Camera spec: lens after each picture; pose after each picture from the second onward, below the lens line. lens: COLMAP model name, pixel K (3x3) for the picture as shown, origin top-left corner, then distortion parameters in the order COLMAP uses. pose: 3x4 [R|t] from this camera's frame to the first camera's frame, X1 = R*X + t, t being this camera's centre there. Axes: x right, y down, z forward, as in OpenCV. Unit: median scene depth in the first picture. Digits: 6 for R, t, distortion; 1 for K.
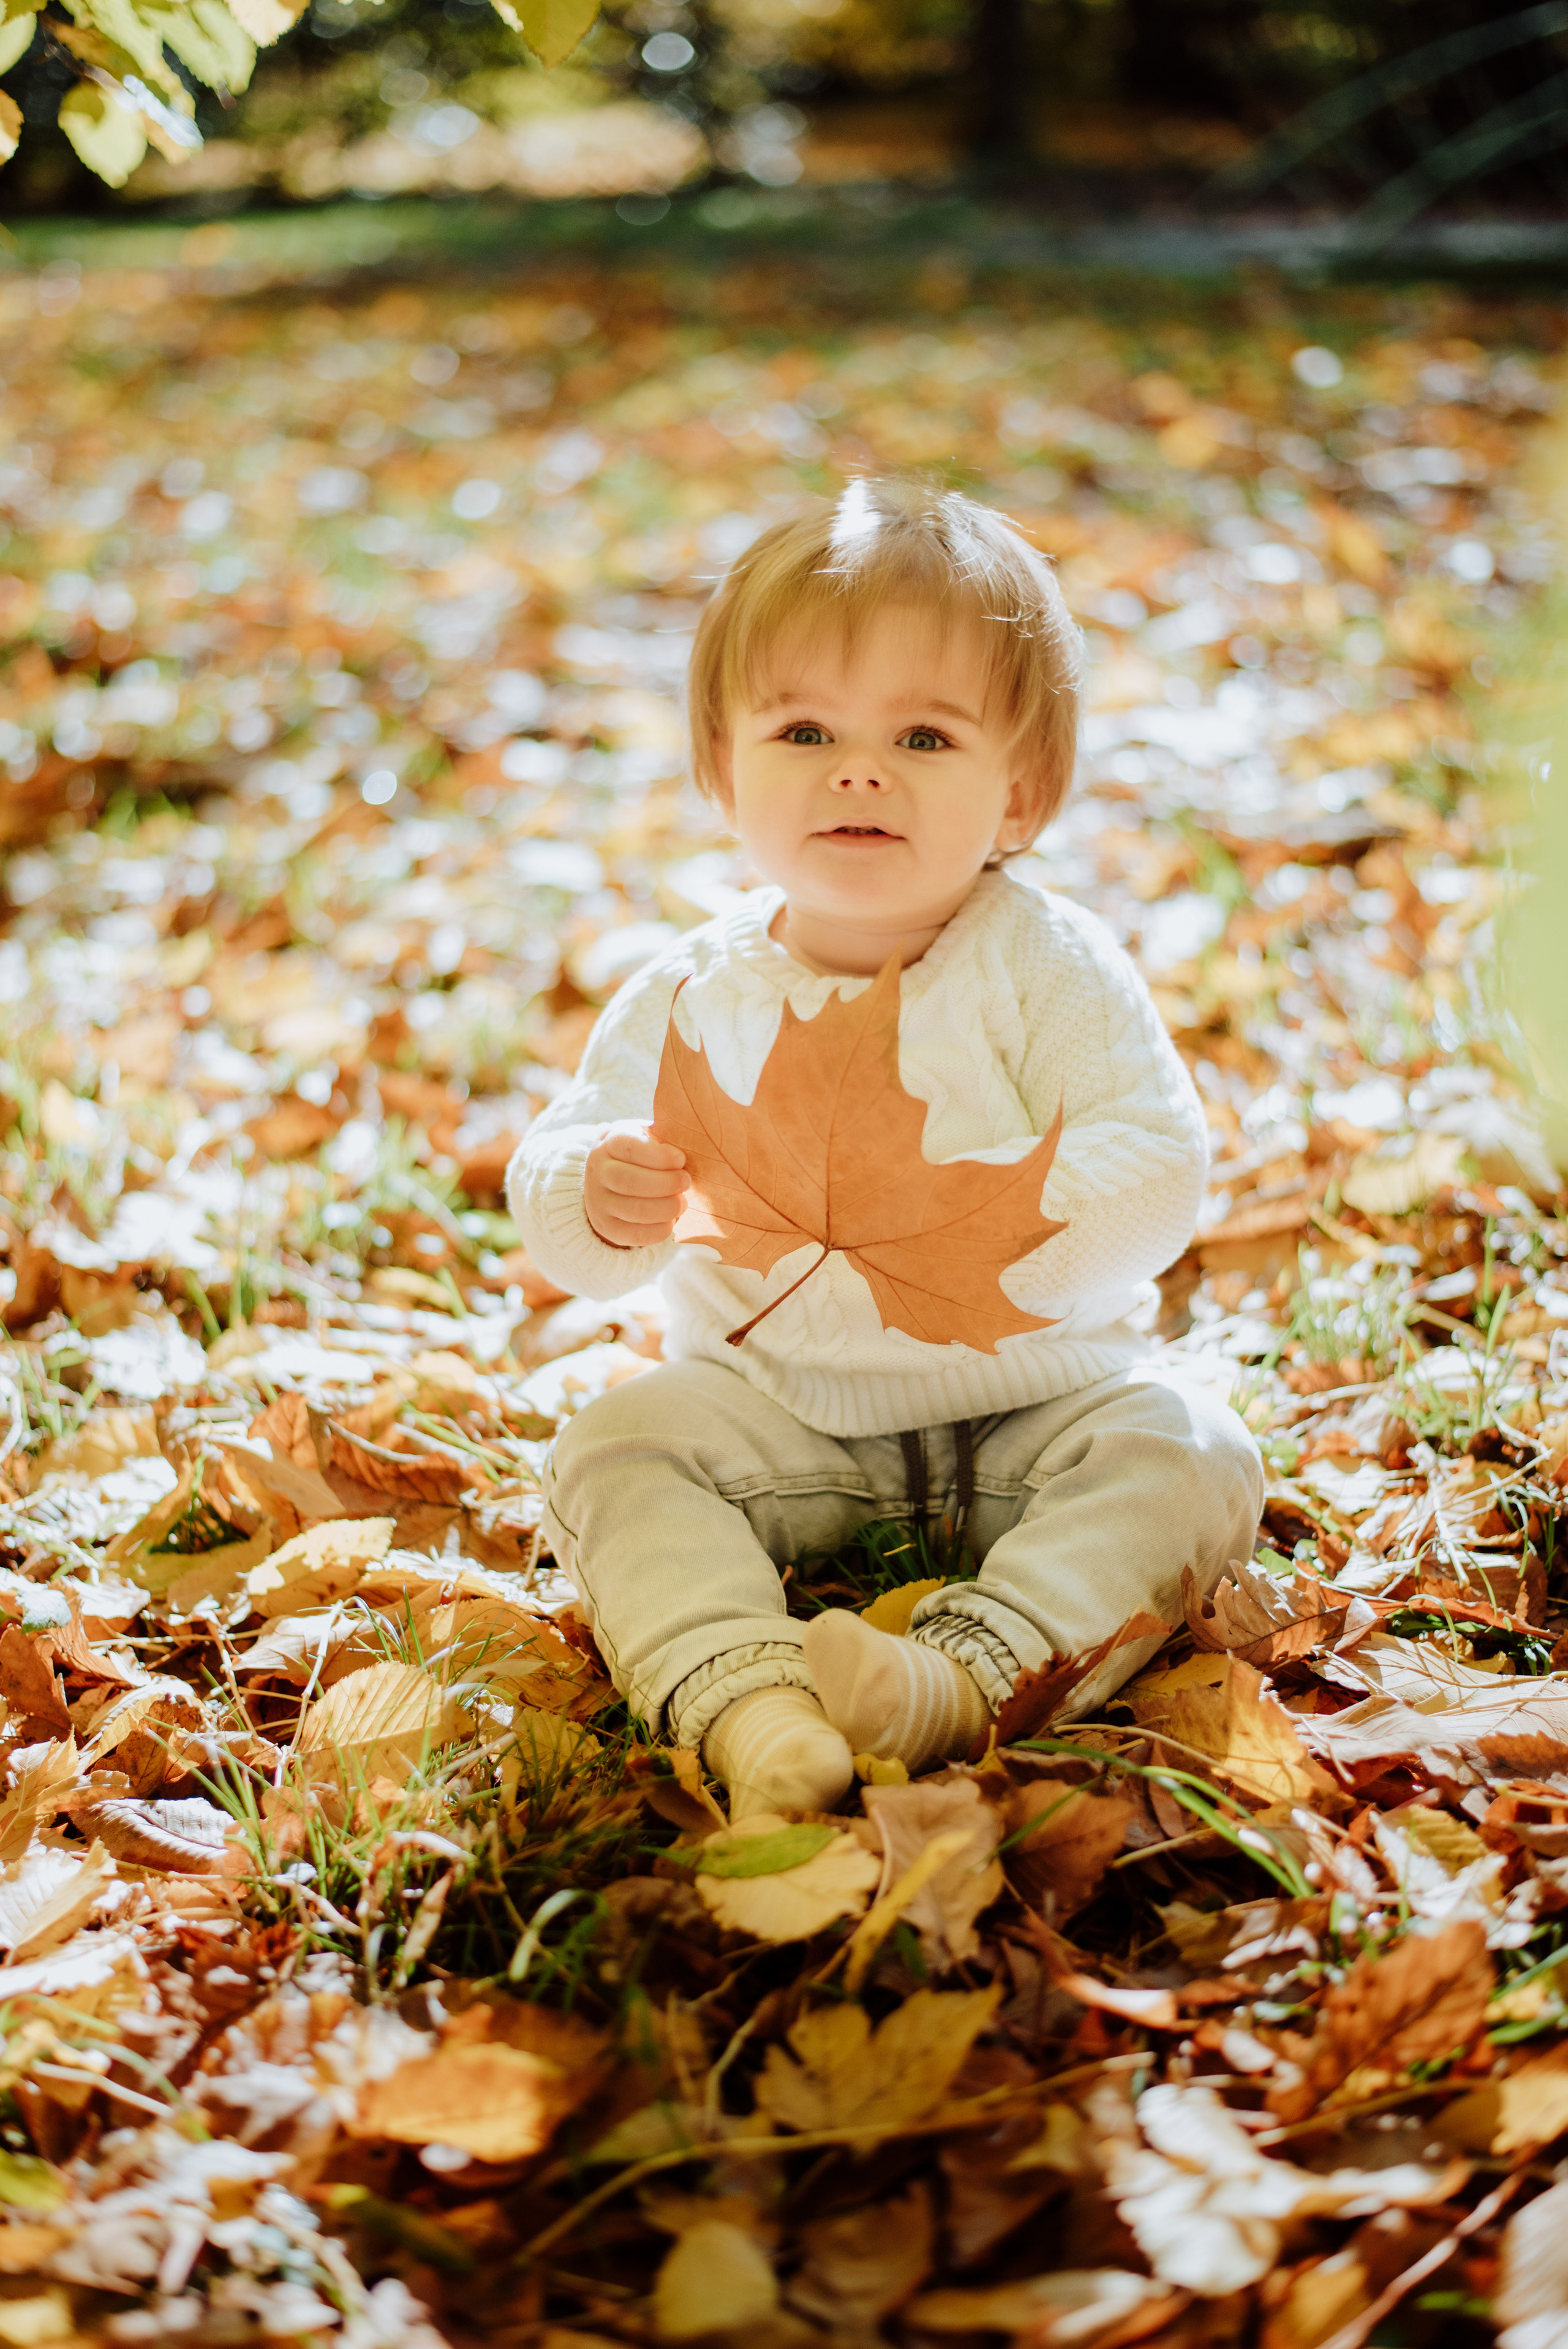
lens RADIAL K [[3293.8, 0, 784.0], [0, 3293.8, 1217.6], [0, 0, 1]] dist [-0.029351, -0.139614]
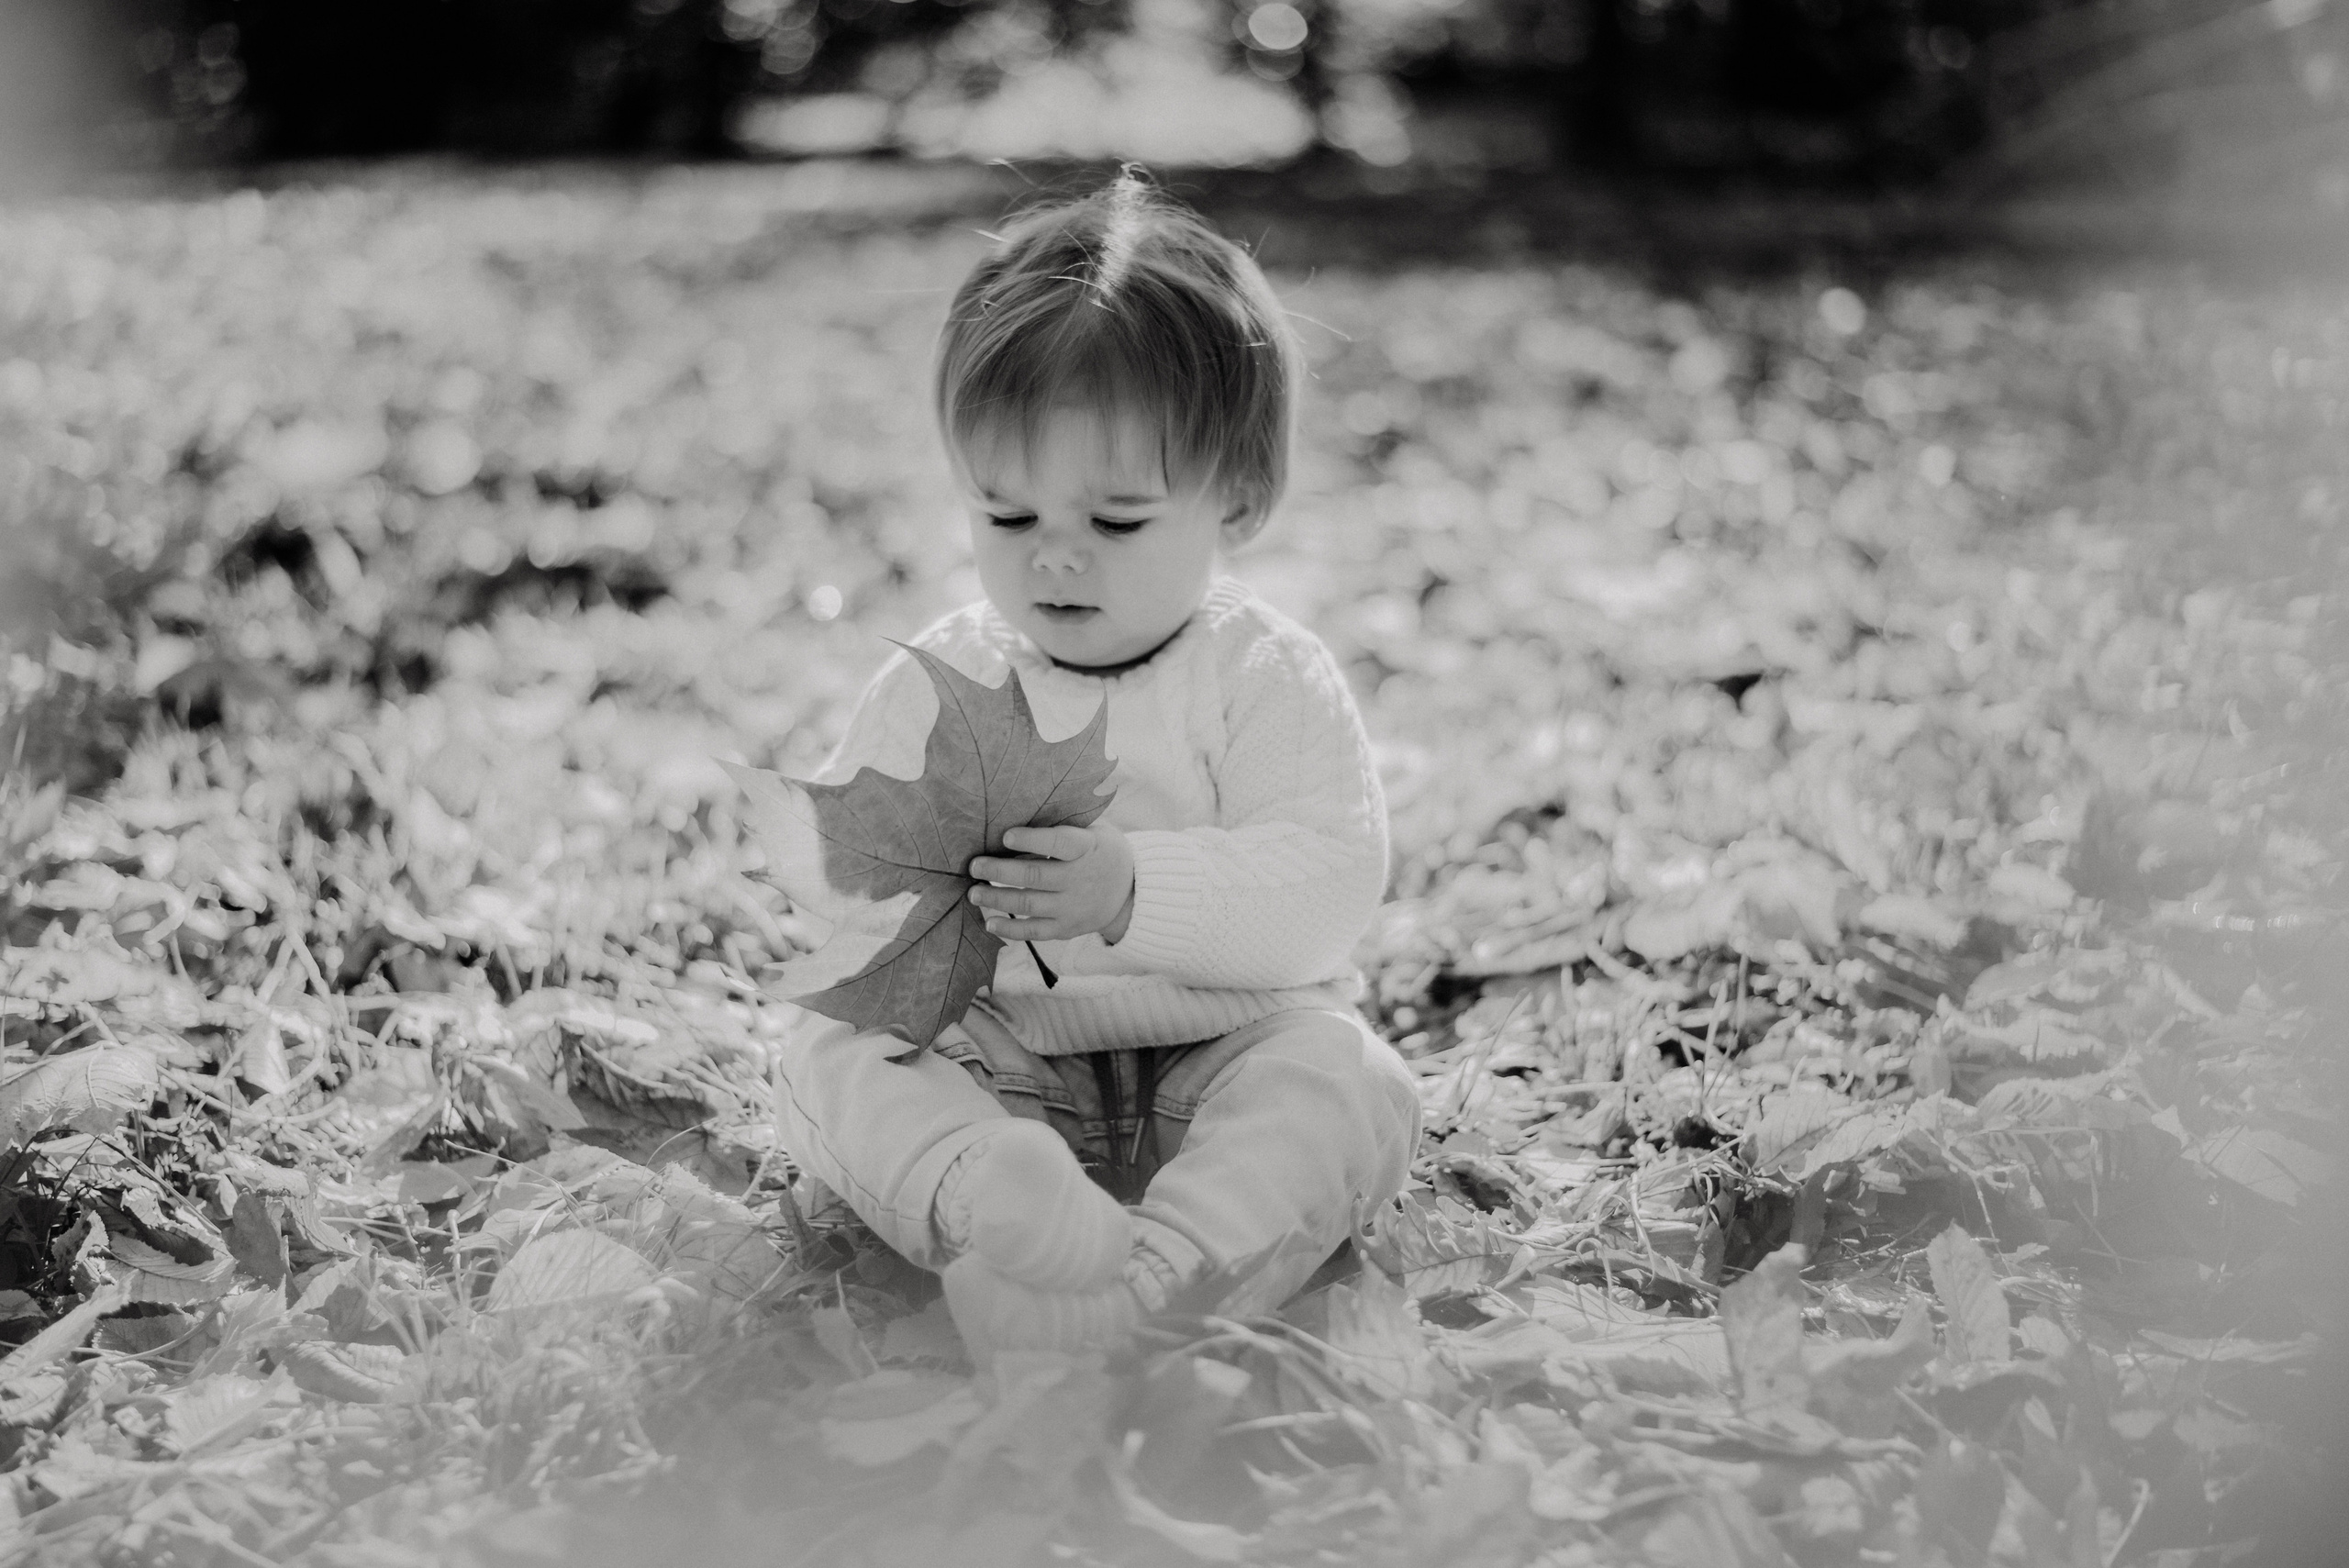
lens RADIAL K [[3293.7, 0, 1174.5], [0, 3293.7, 784.0], [0, 0, 1]] dist [-0.029351, -0.139614]
pose [[0.997124, 0.042393, -0.062823, 0.117505], [-0.049694, 0.991575, -0.119624, 0.097224], [0.057222, 0.122402, 0.990830, -0.053083]]
